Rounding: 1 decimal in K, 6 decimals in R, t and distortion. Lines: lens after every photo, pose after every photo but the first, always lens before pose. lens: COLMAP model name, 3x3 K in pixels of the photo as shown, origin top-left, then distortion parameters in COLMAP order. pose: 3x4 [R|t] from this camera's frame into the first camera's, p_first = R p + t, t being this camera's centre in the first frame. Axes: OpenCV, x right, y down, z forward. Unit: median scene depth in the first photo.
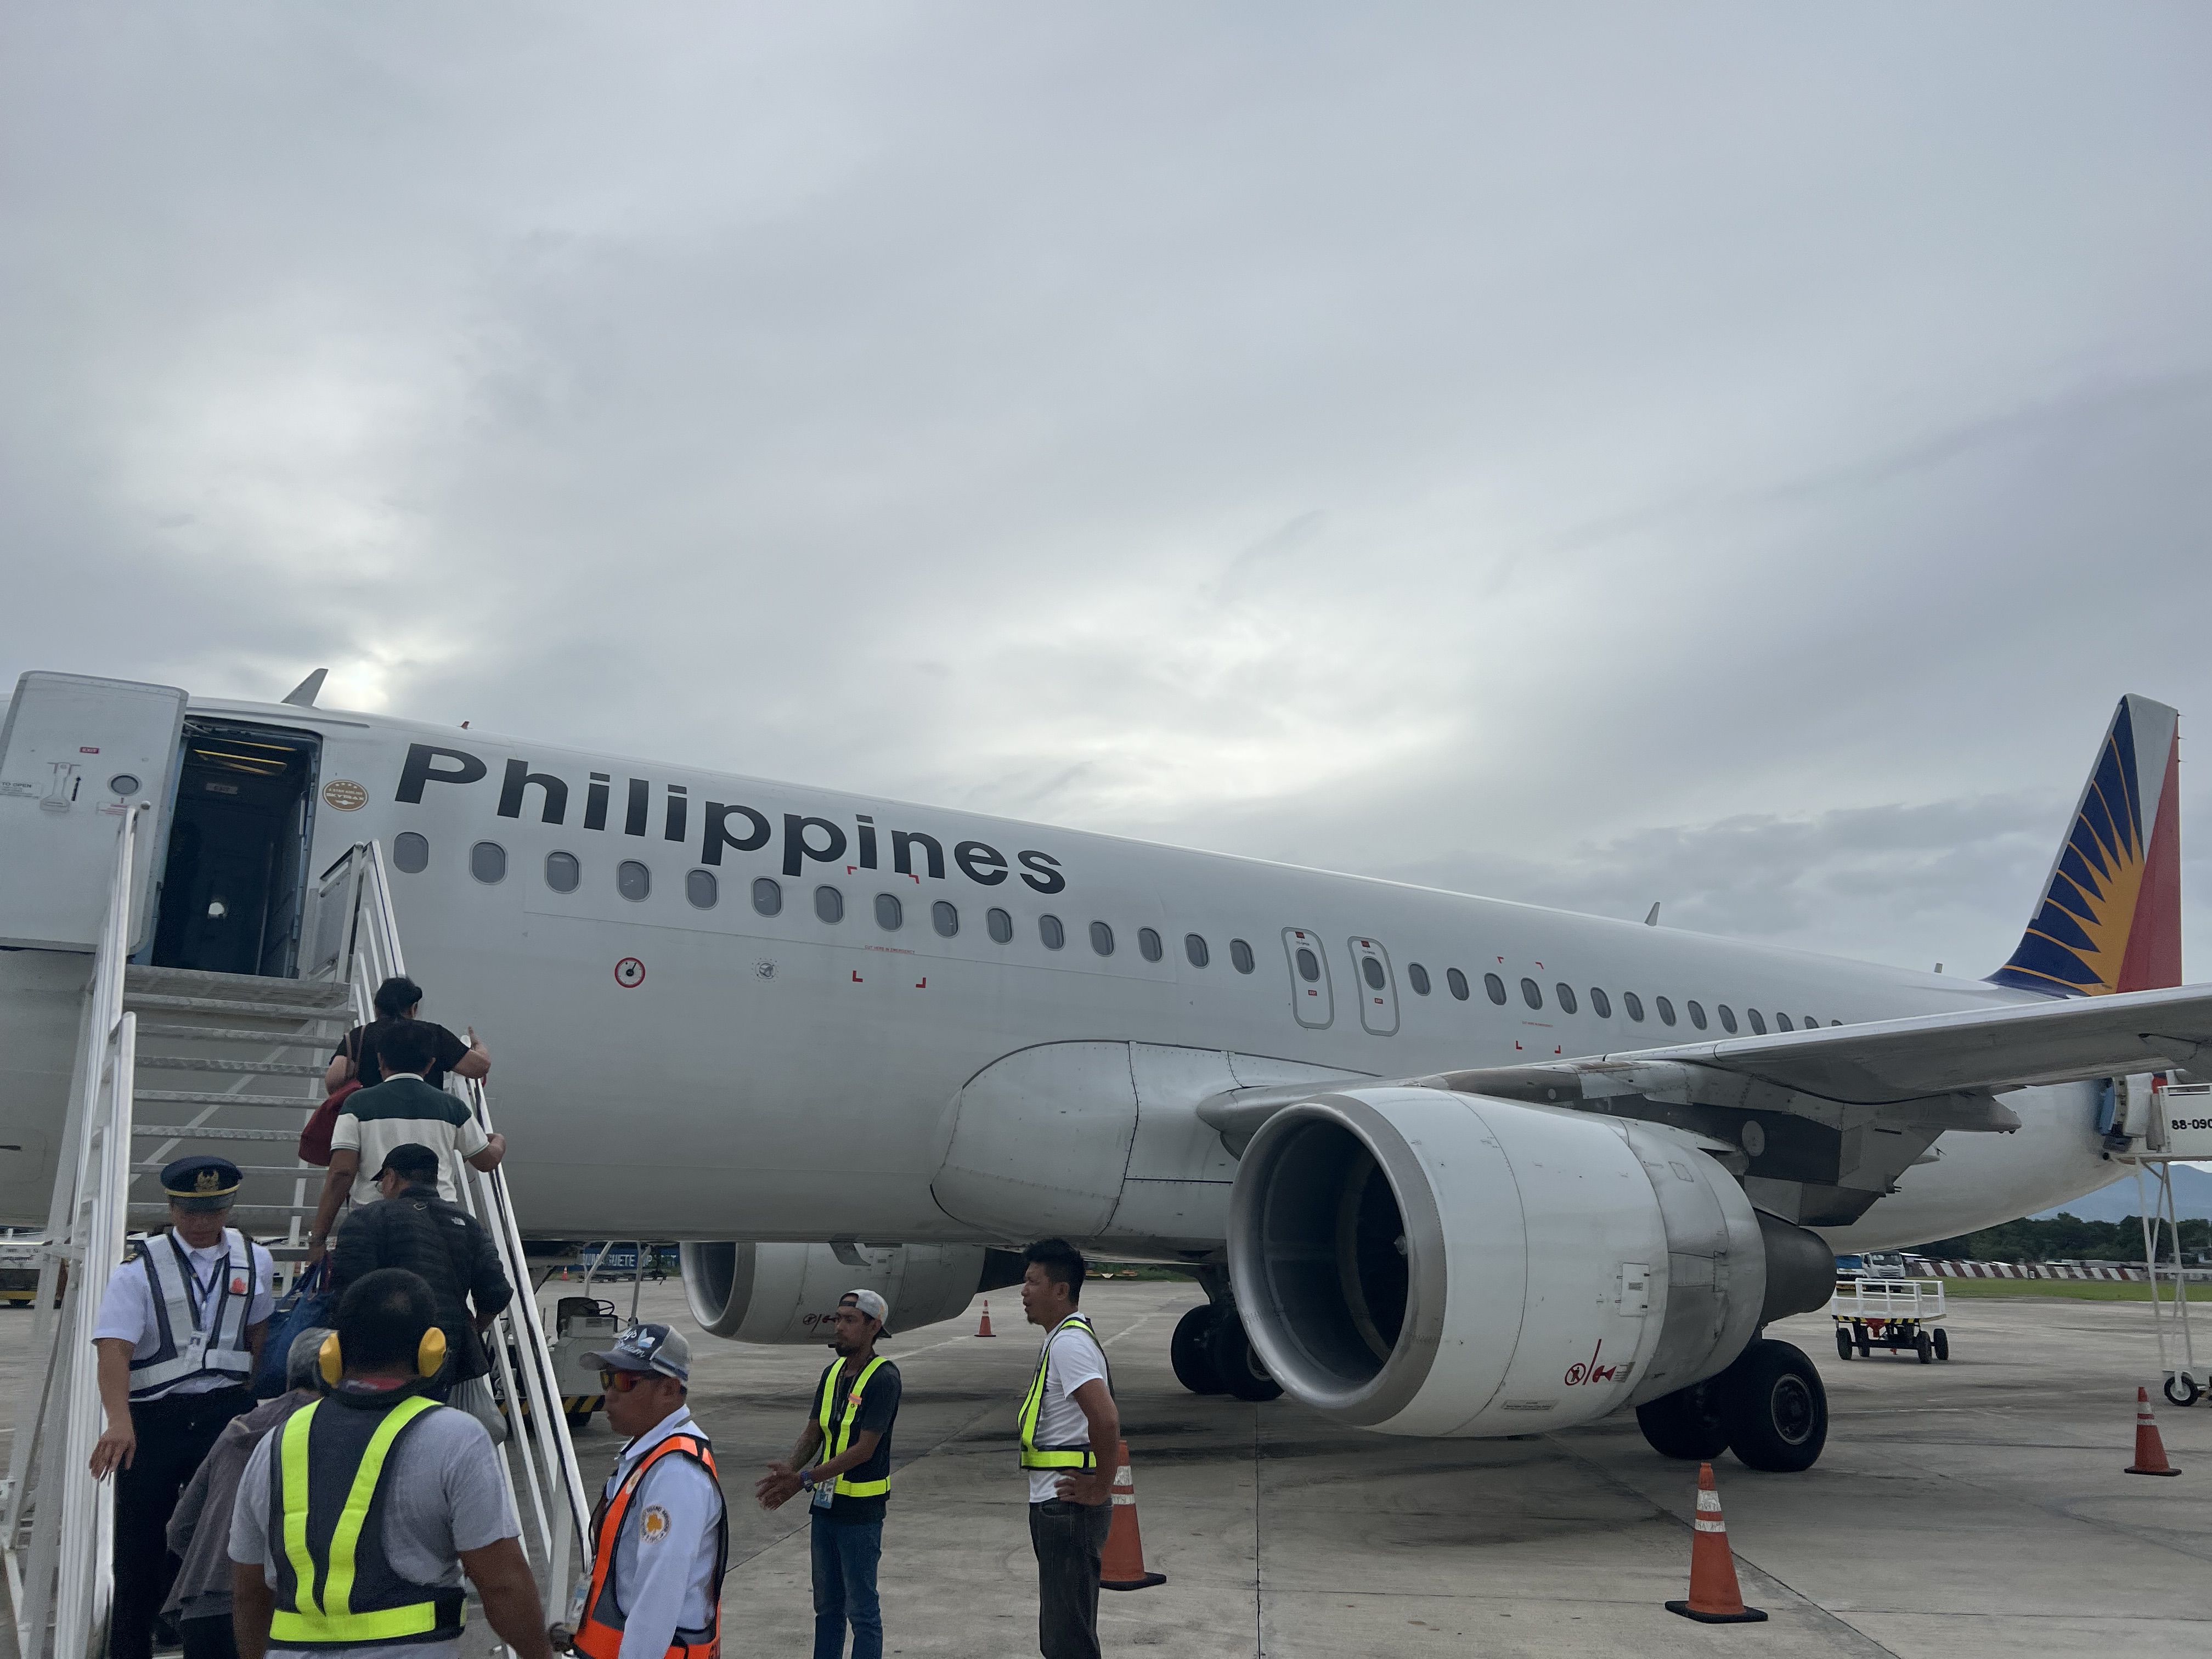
lens RADIAL K [[1671.6, 0, 1106.0], [0, 1671.6, 829.5], [0, 0, 1]] dist [0.053581, -0.002240]
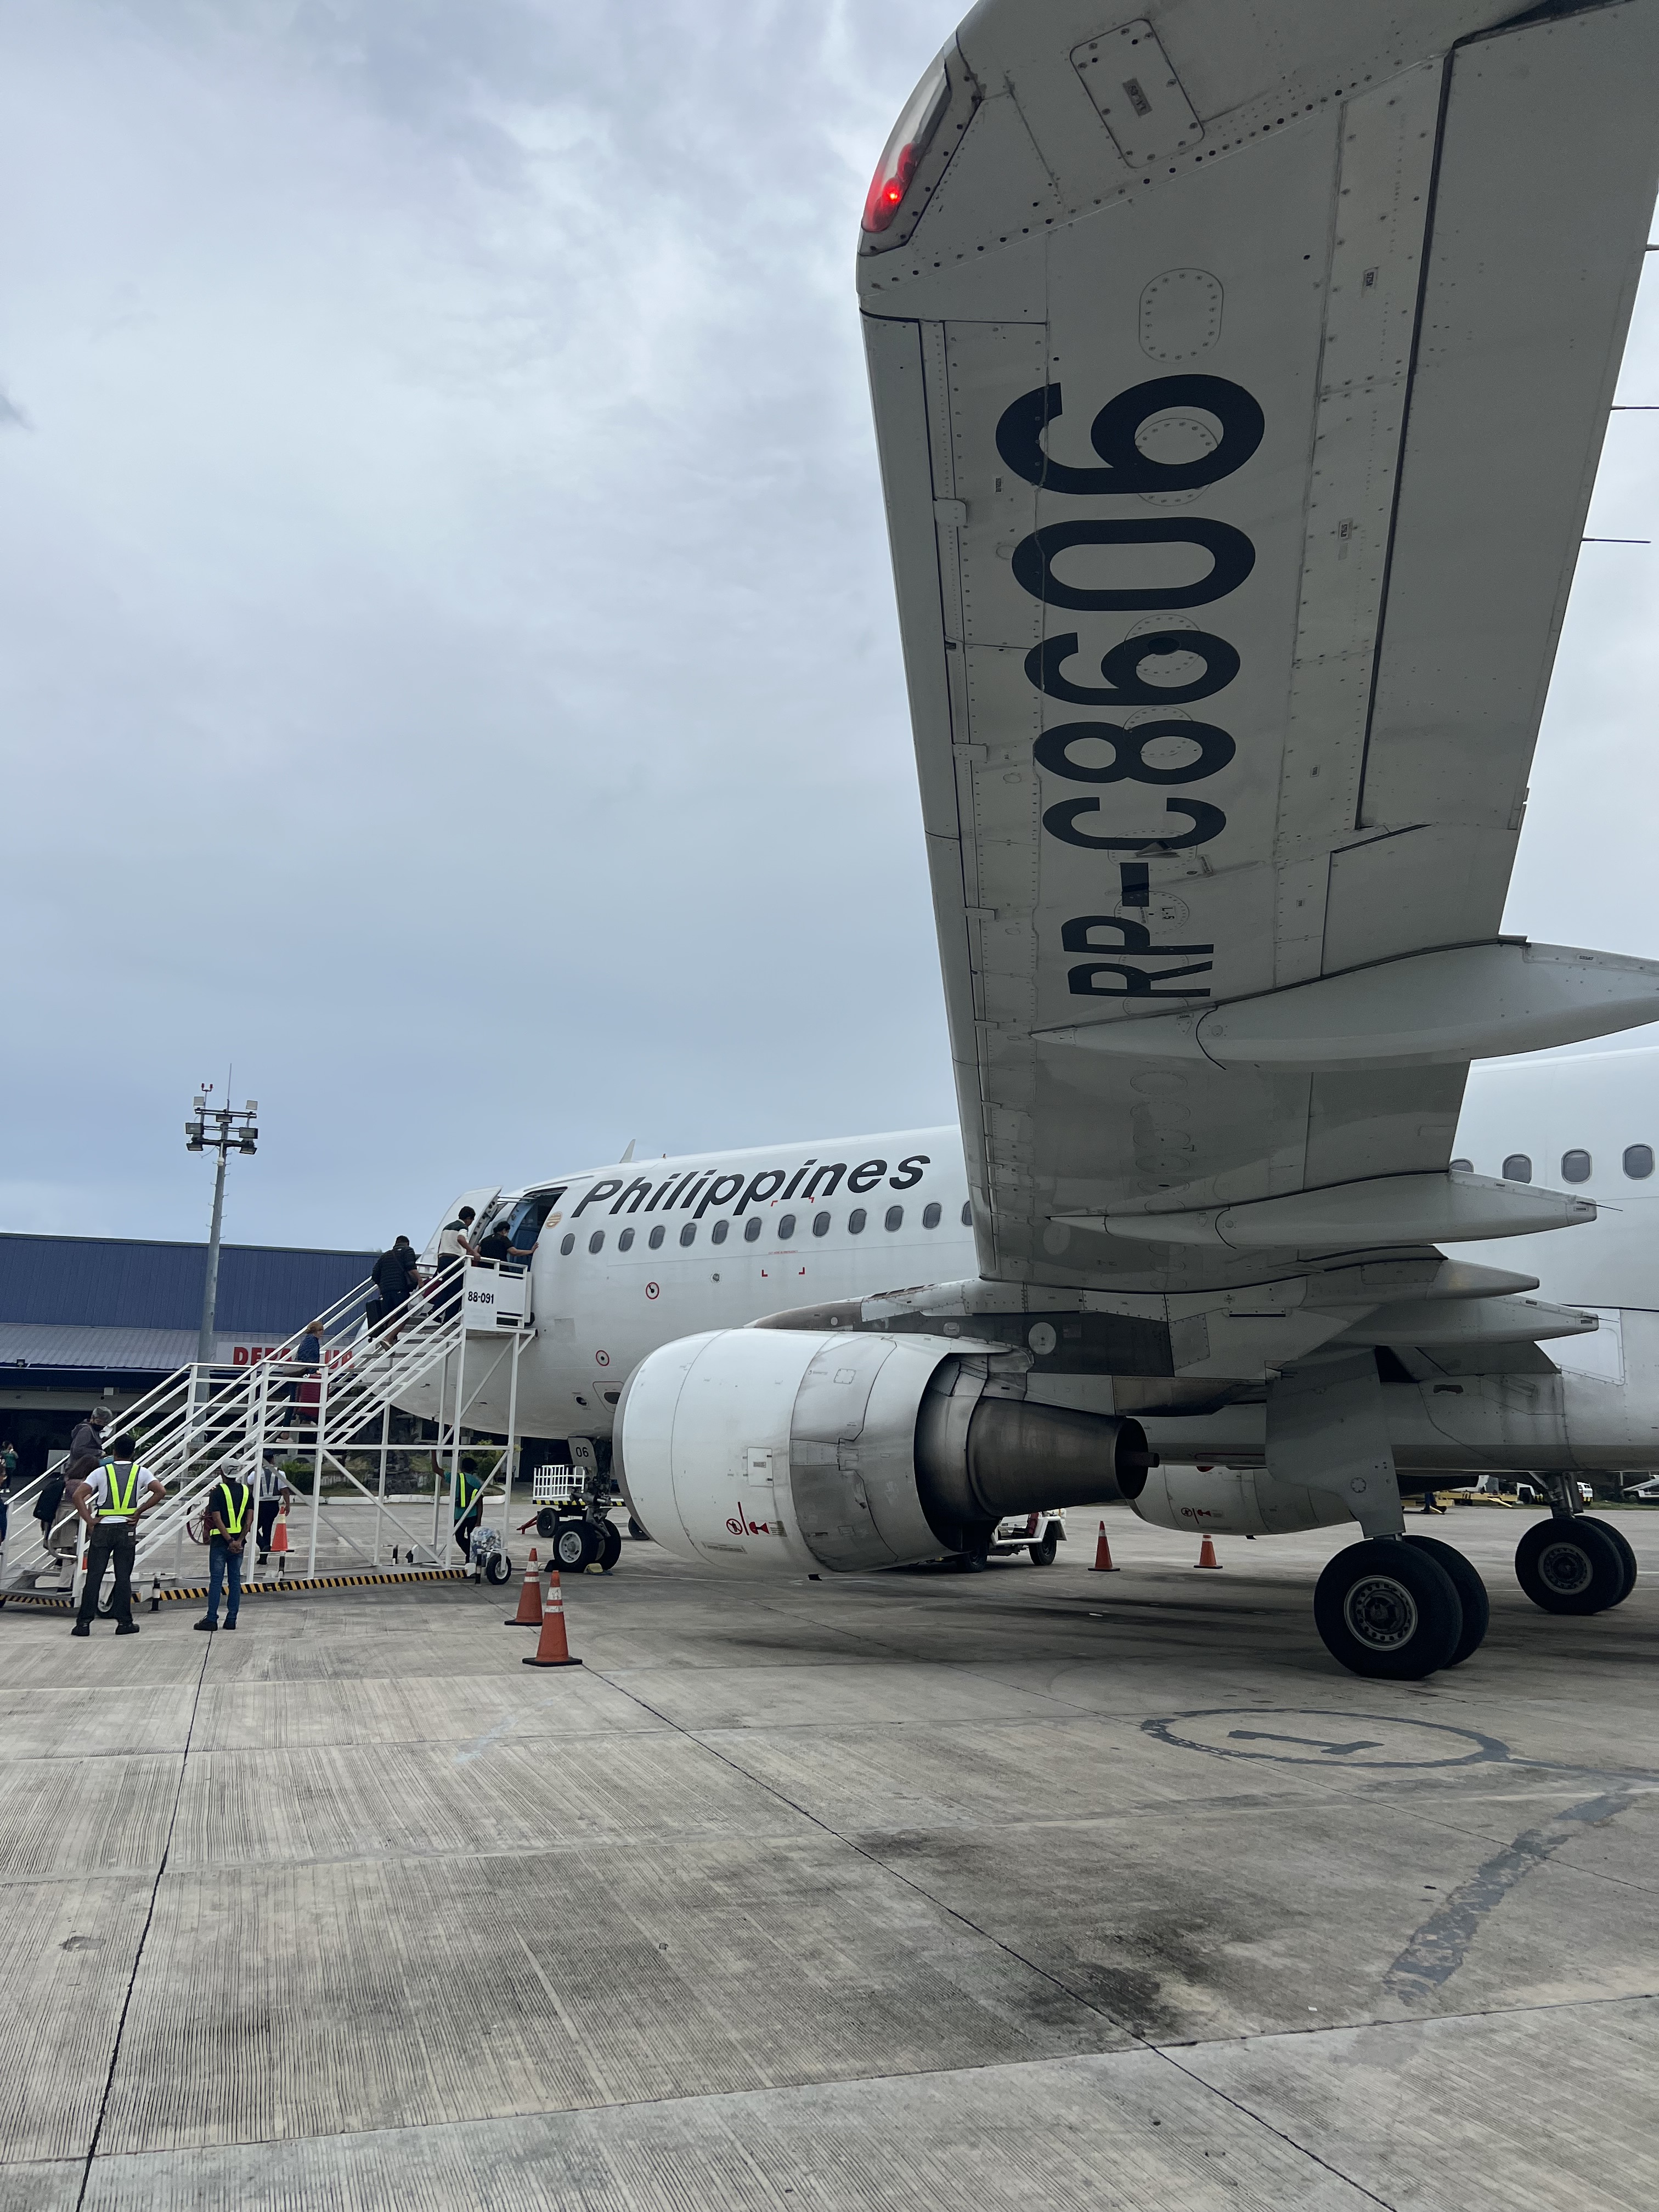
lens RADIAL K [[1671.6, 0, 829.5], [0, 1671.6, 1106.0], [0, 0, 1]] dist [0.053581, -0.002240]
pose [[0.363001, -0.190179, -0.912175, 1.316989], [0.214198, 0.969764, -0.116945, 0.130503], [0.906835, -0.152935, 0.392761, 0.458580]]
